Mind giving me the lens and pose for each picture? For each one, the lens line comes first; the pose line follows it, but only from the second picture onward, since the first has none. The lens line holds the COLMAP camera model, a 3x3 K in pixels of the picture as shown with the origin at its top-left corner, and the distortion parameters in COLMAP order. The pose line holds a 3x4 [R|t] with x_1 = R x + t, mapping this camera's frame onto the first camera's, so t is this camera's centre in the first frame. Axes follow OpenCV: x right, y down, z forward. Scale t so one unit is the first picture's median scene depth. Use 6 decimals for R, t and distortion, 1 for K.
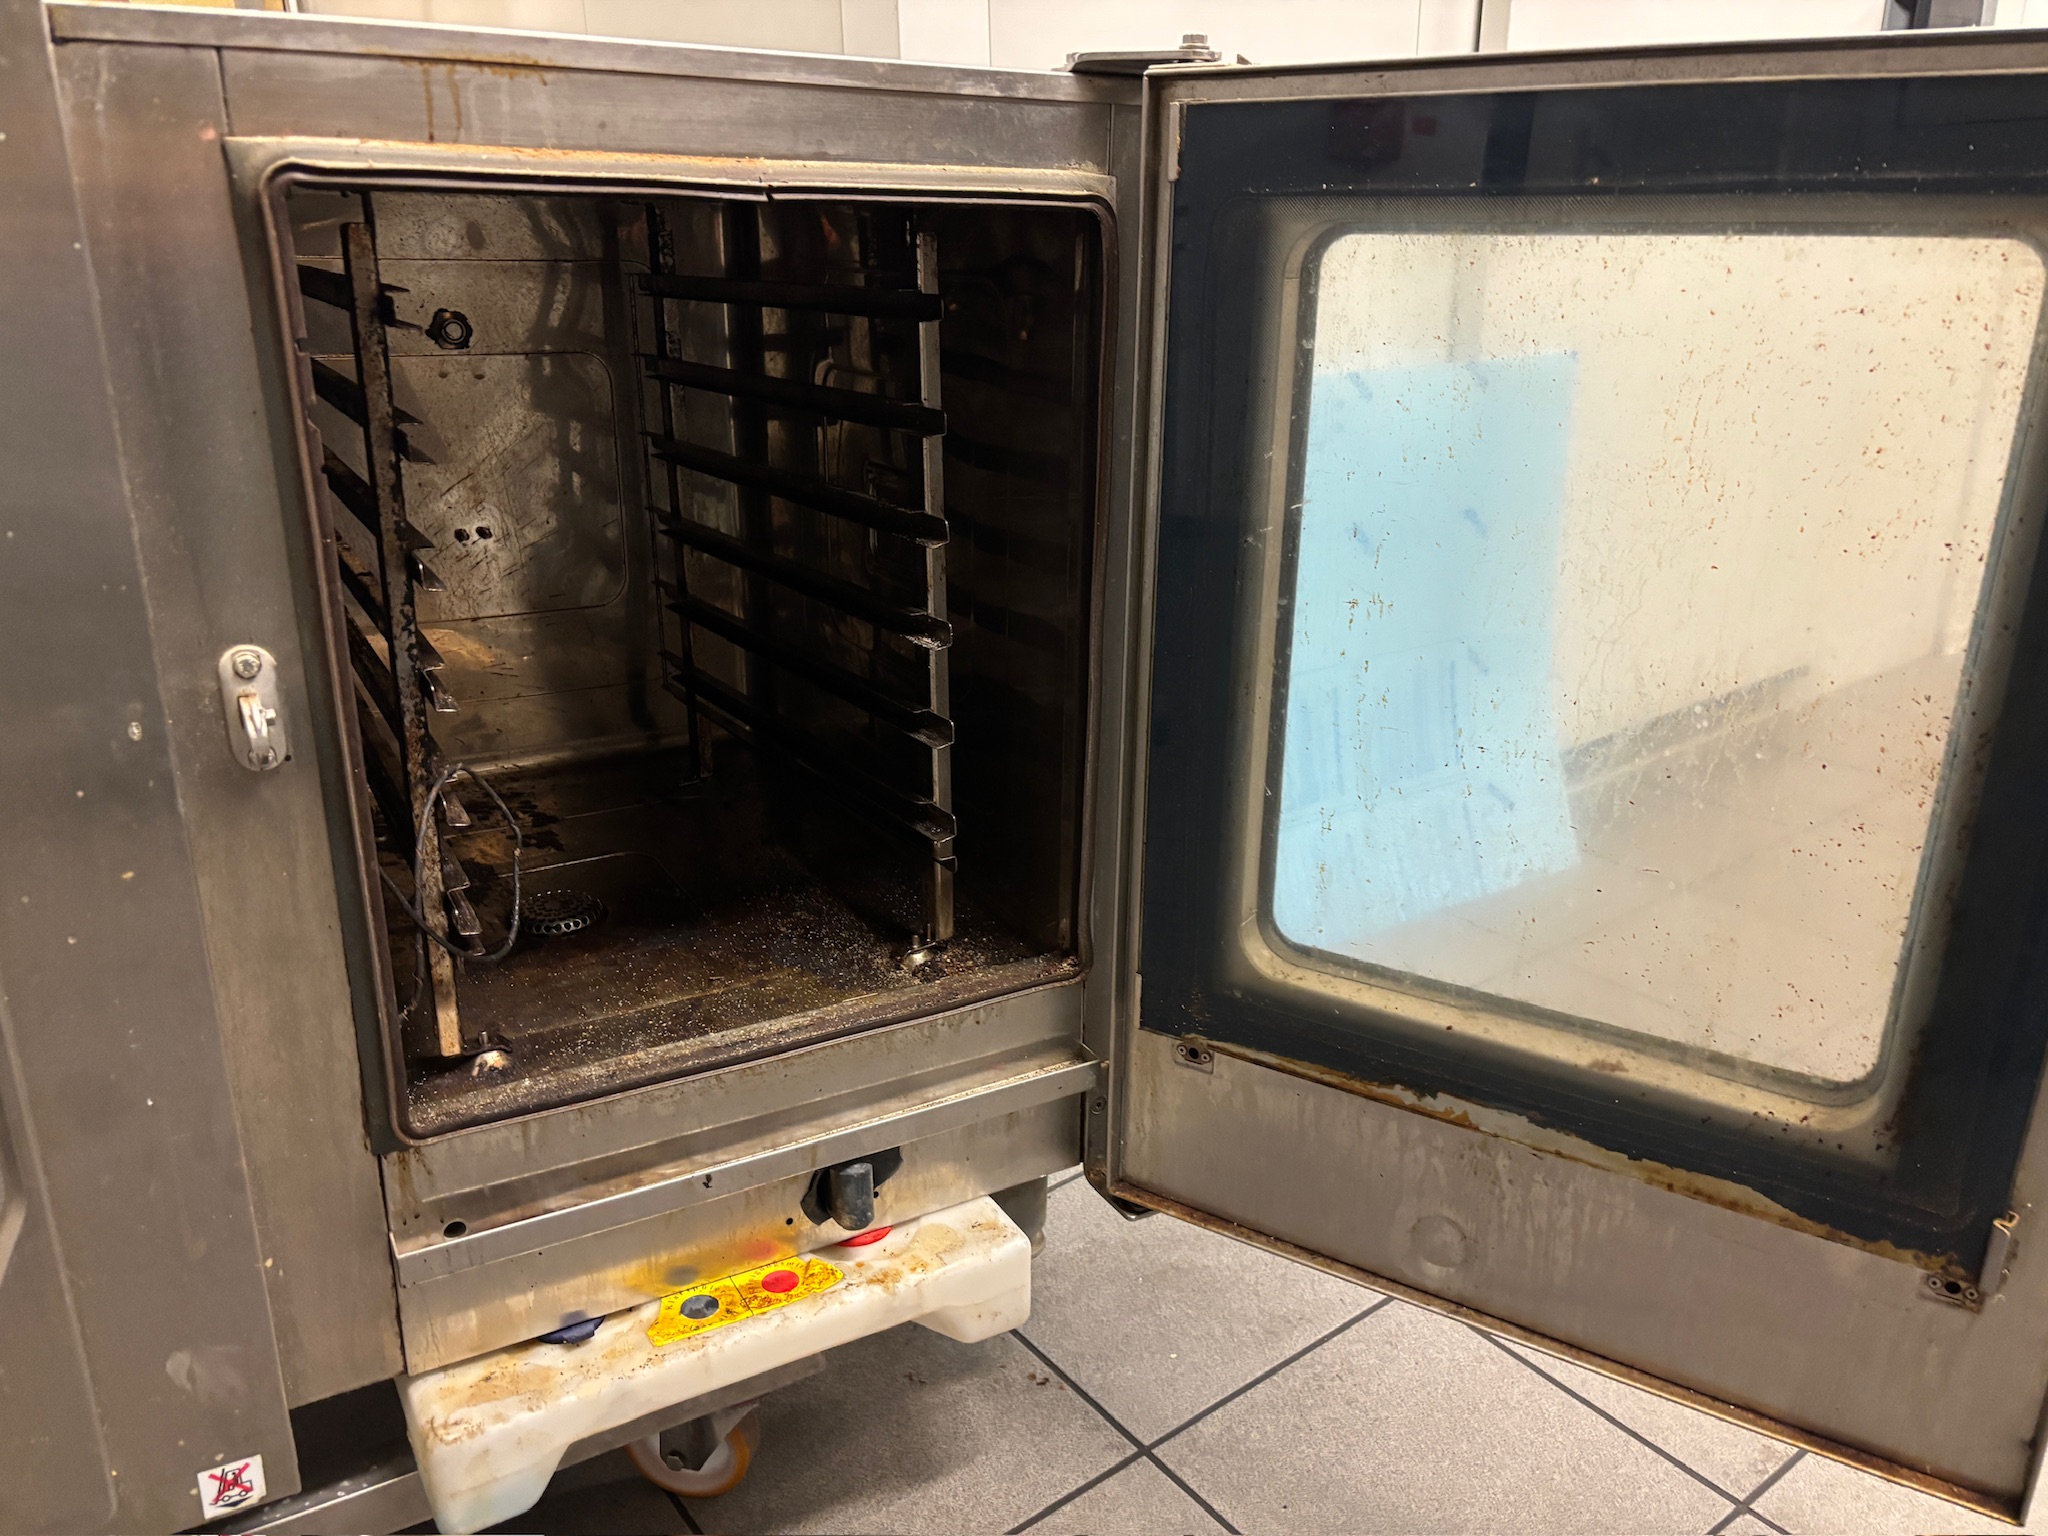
lens RADIAL K [[1560.5, 0, 1052.9], [0, 1560.5, 732.6], [0, 0, 1]] dist [0.025357, -0.046853]
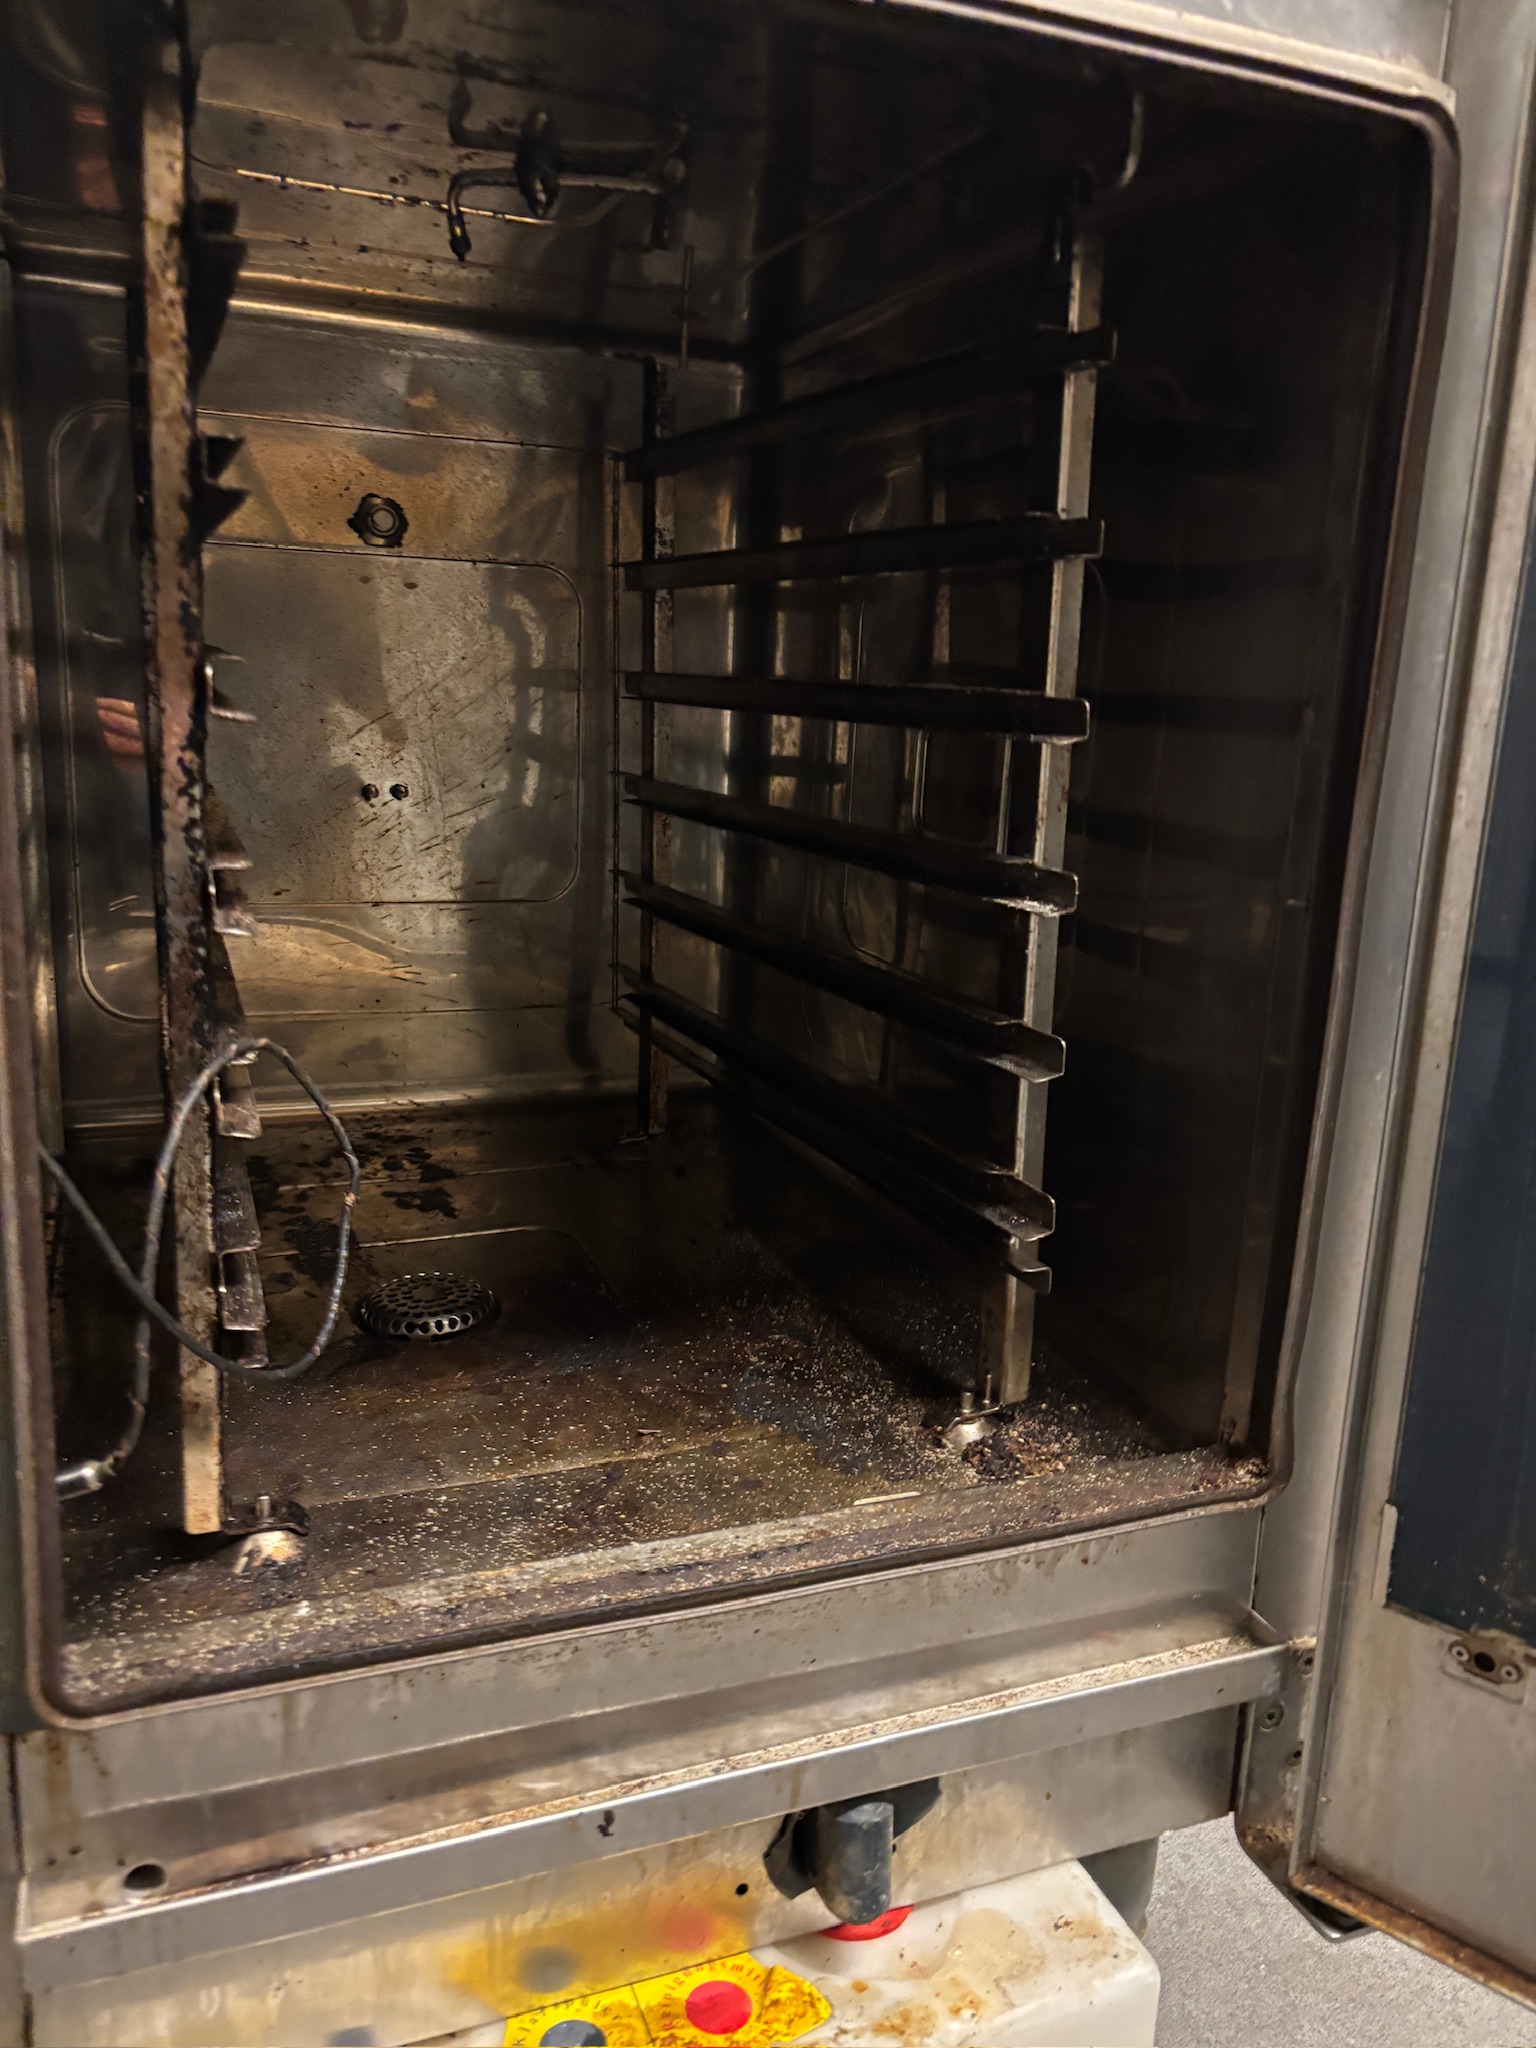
lens RADIAL K [[1560.5, 0, 803.3], [0, 1560.5, 986.8], [0, 0, 1]] dist [0.025357, -0.046853]
pose [[0.989723, 0.059358, -0.130098, -0.087664], [-0.072939, 0.992082, -0.102237, 0.041659], [0.123000, 0.110675, 0.986216, 0.388671]]
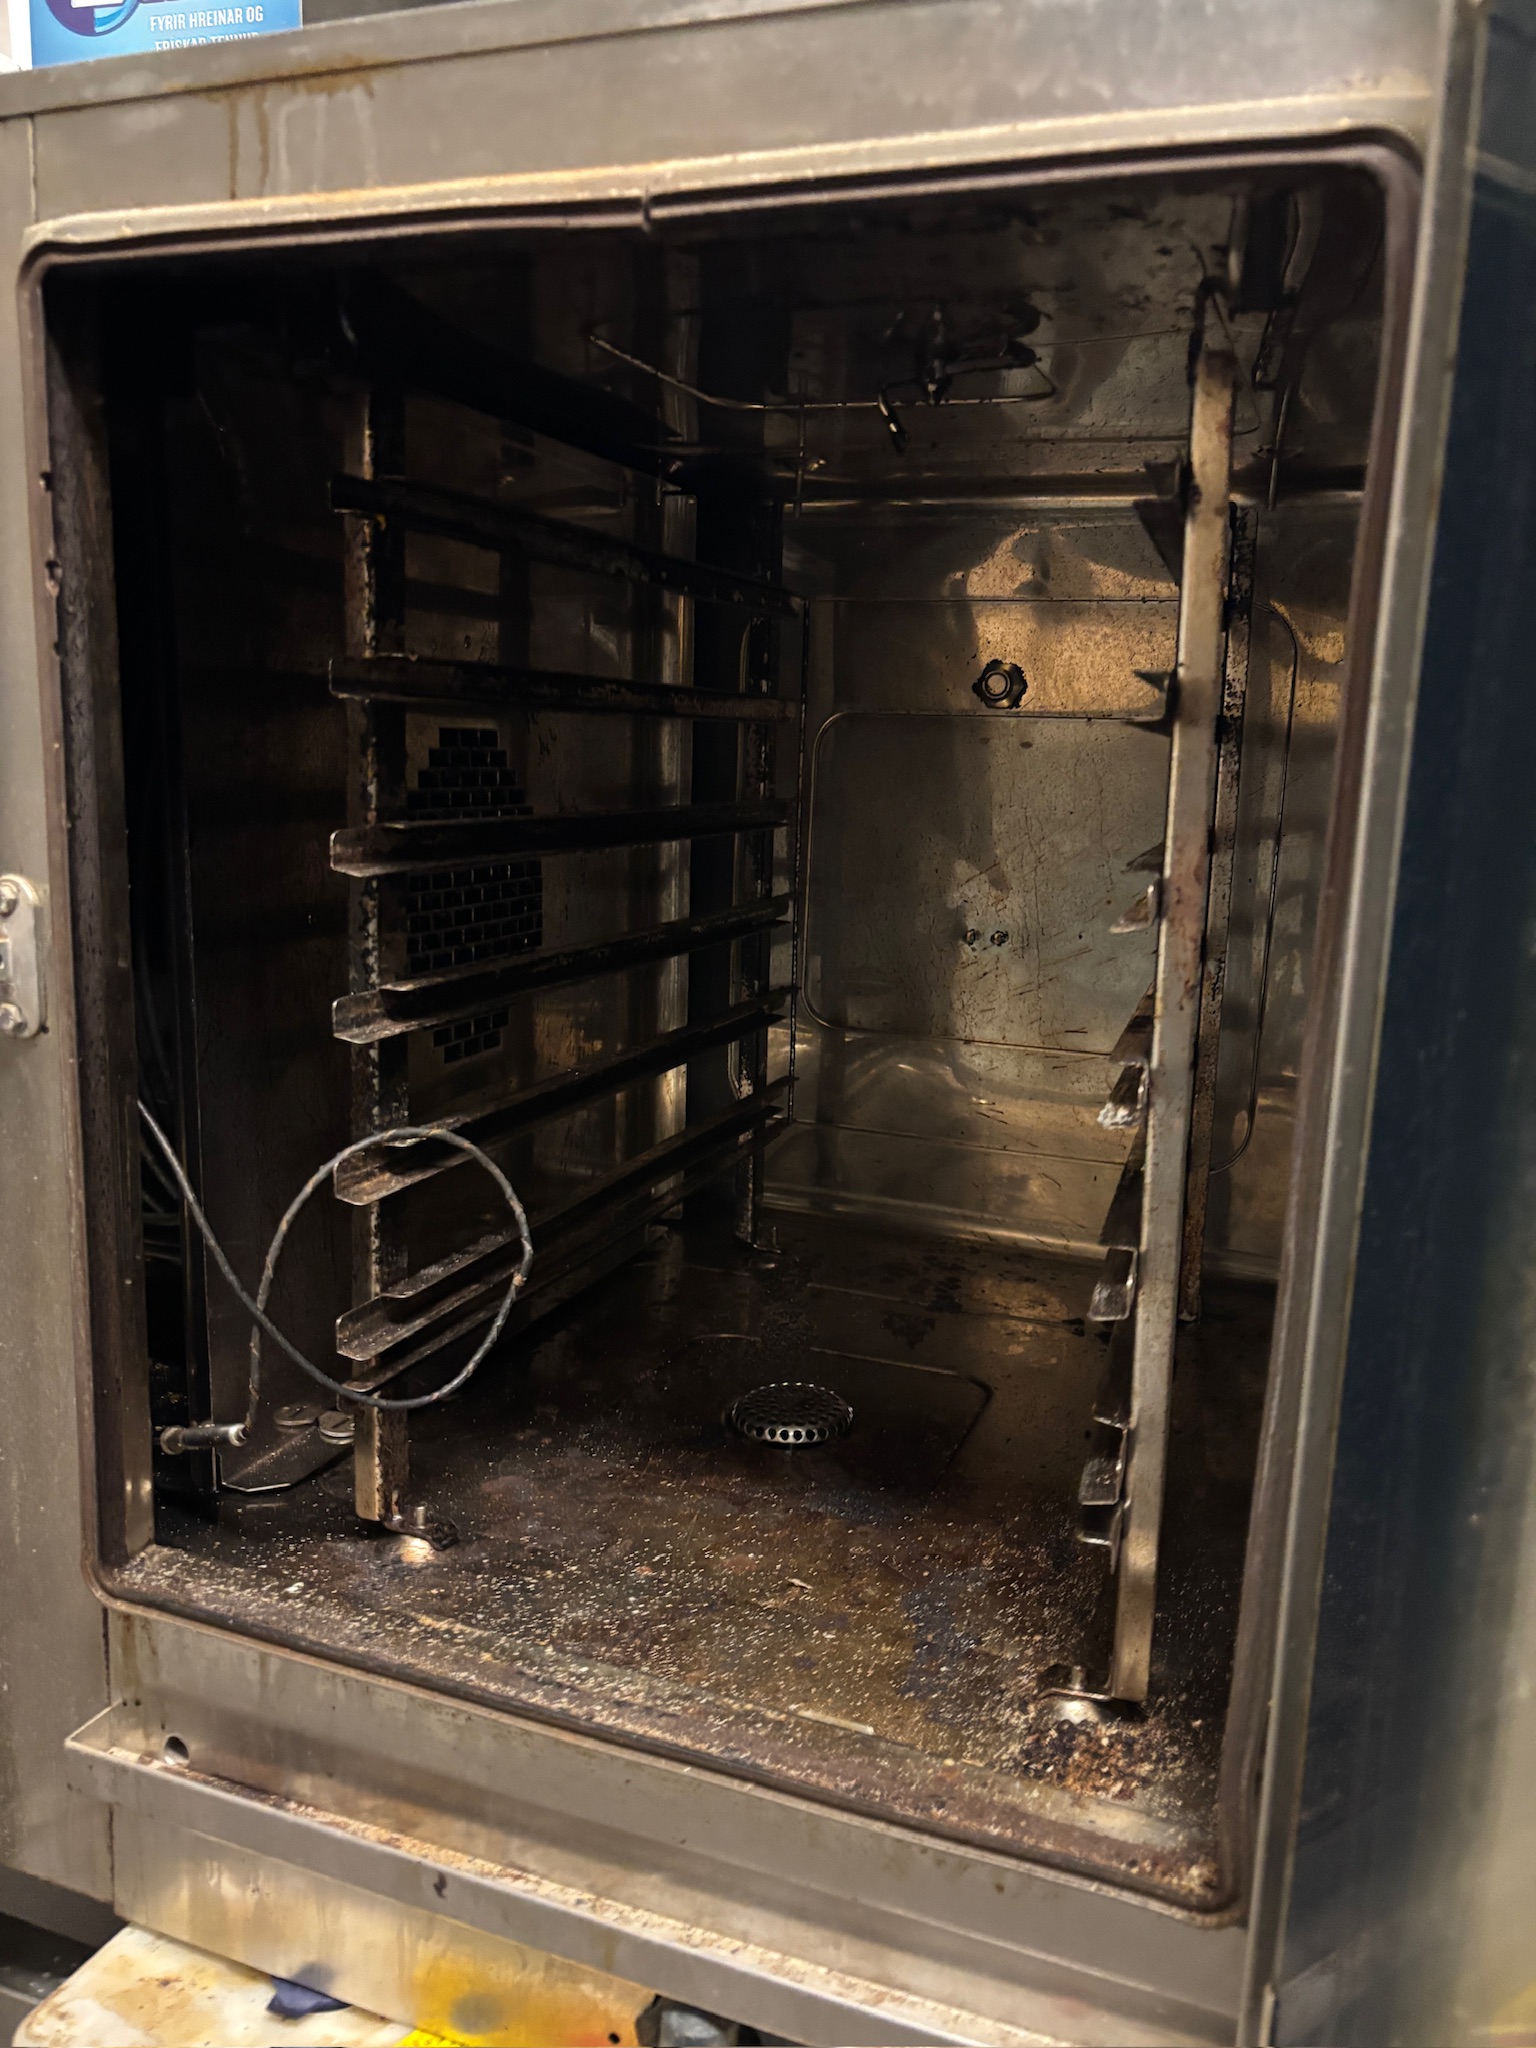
lens RADIAL K [[1560.5, 0, 779.4], [0, 1560.5, 1005.7], [0, 0, 1]] dist [0.025357, -0.046853]
pose [[0.628090, 0.135675, -0.766222, 0.246942], [-0.260034, 0.964671, -0.042341, -0.042346], [0.733407, 0.225837, 0.641180, 0.567192]]
